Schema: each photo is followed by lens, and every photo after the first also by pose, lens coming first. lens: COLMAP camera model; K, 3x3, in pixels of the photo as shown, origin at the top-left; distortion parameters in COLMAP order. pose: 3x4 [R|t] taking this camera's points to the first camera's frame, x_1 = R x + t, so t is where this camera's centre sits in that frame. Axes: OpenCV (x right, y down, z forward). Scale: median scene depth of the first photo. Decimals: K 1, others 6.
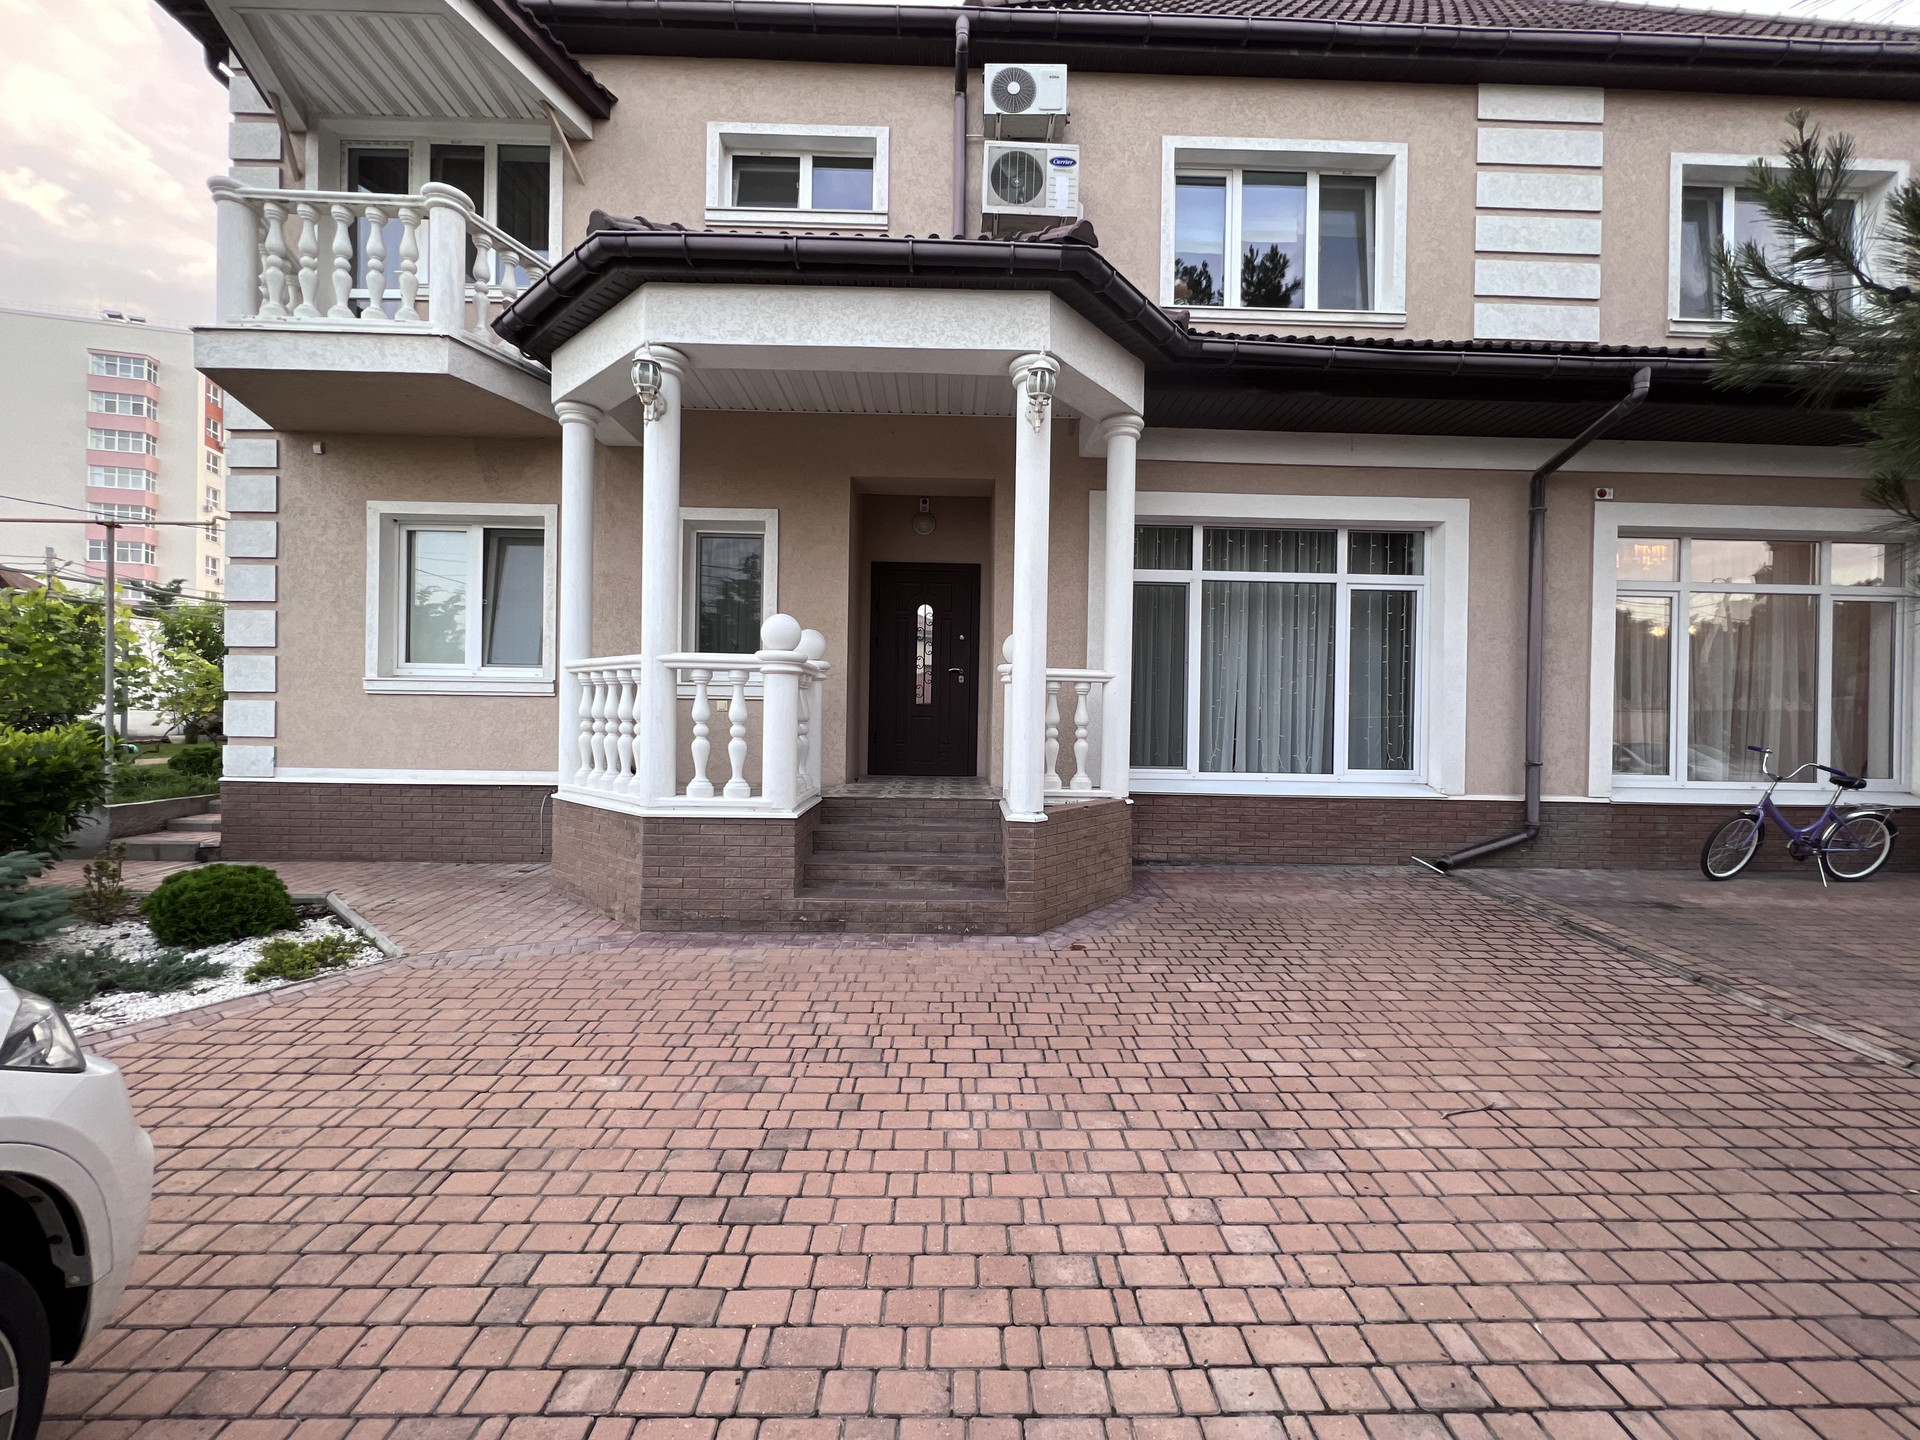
lens RADIAL K [[721.5, 0, 960.0], [0, 721.5, 720.0], [0, 0, 1]] dist [-0.000227, 0.000048]
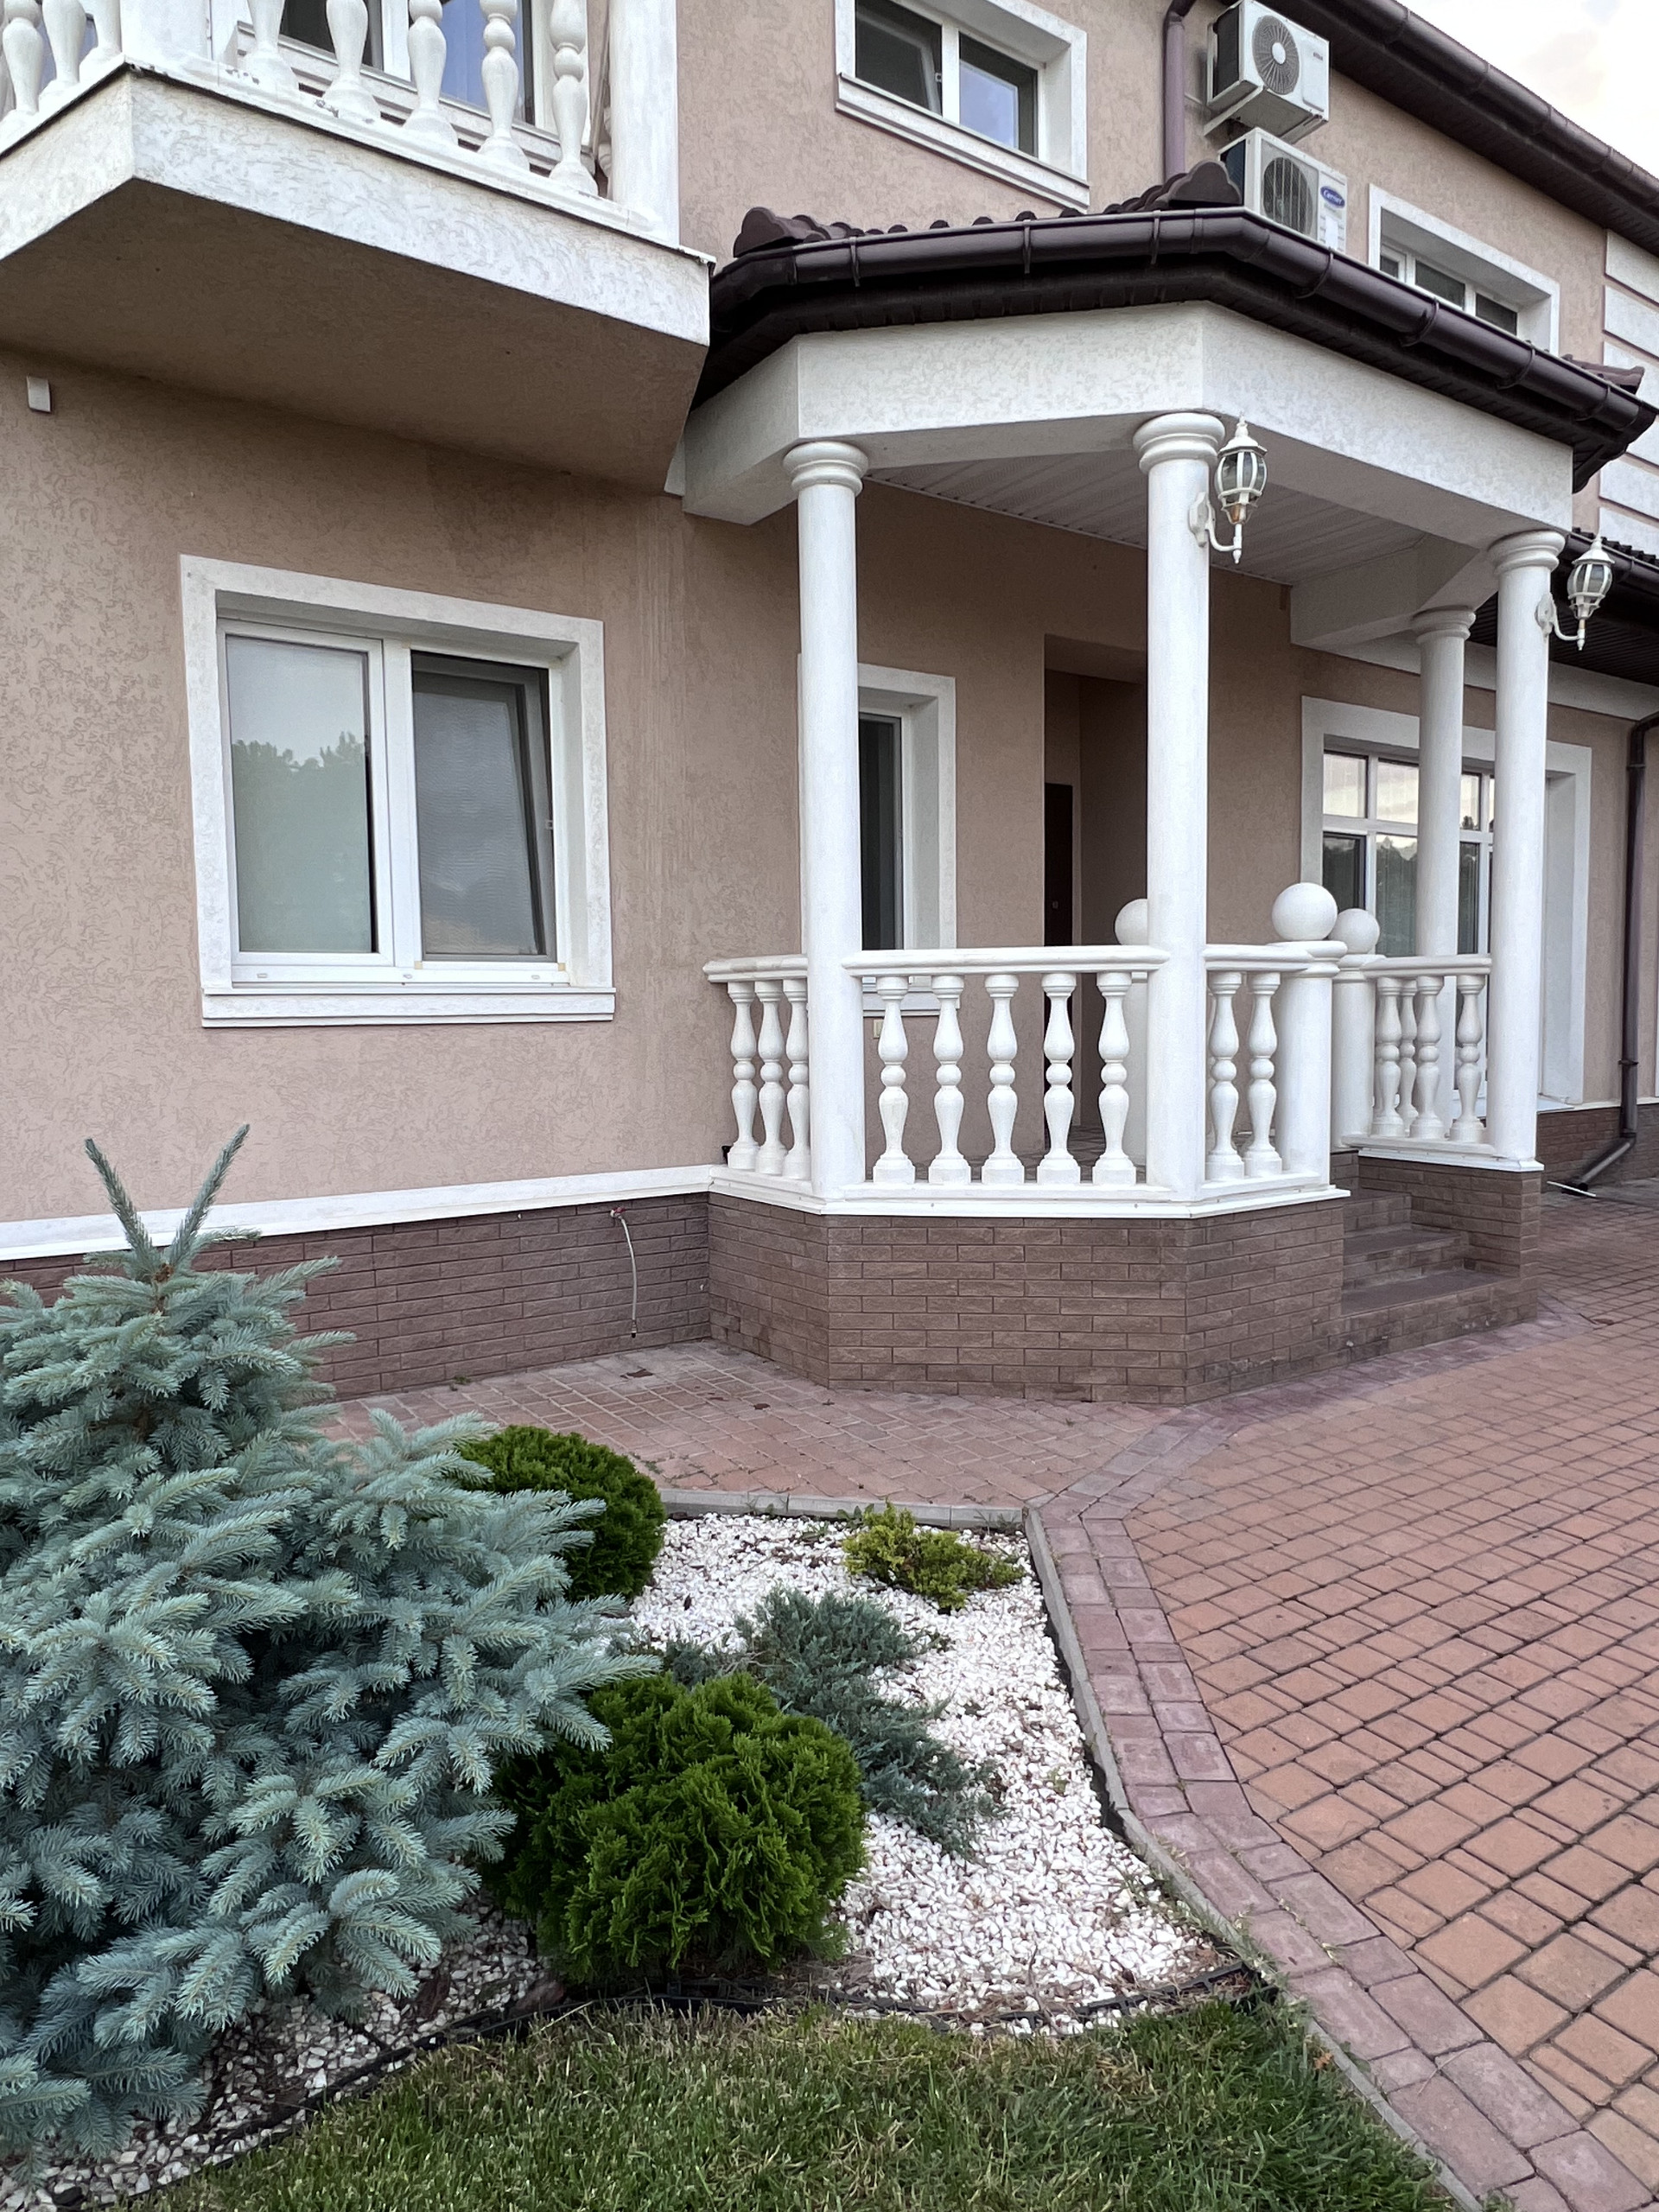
lens RADIAL K [[1287.4, 0, 829.5], [0, 1287.4, 1106.0], [0, 0, 1]] dist [0.002691, -0.000253]
pose [[0.856863, -0.064631, 0.511477, -0.912597], [0.031185, 0.996792, 0.073713, -0.035596], [-0.514600, -0.047212, 0.856129, 0.174518]]
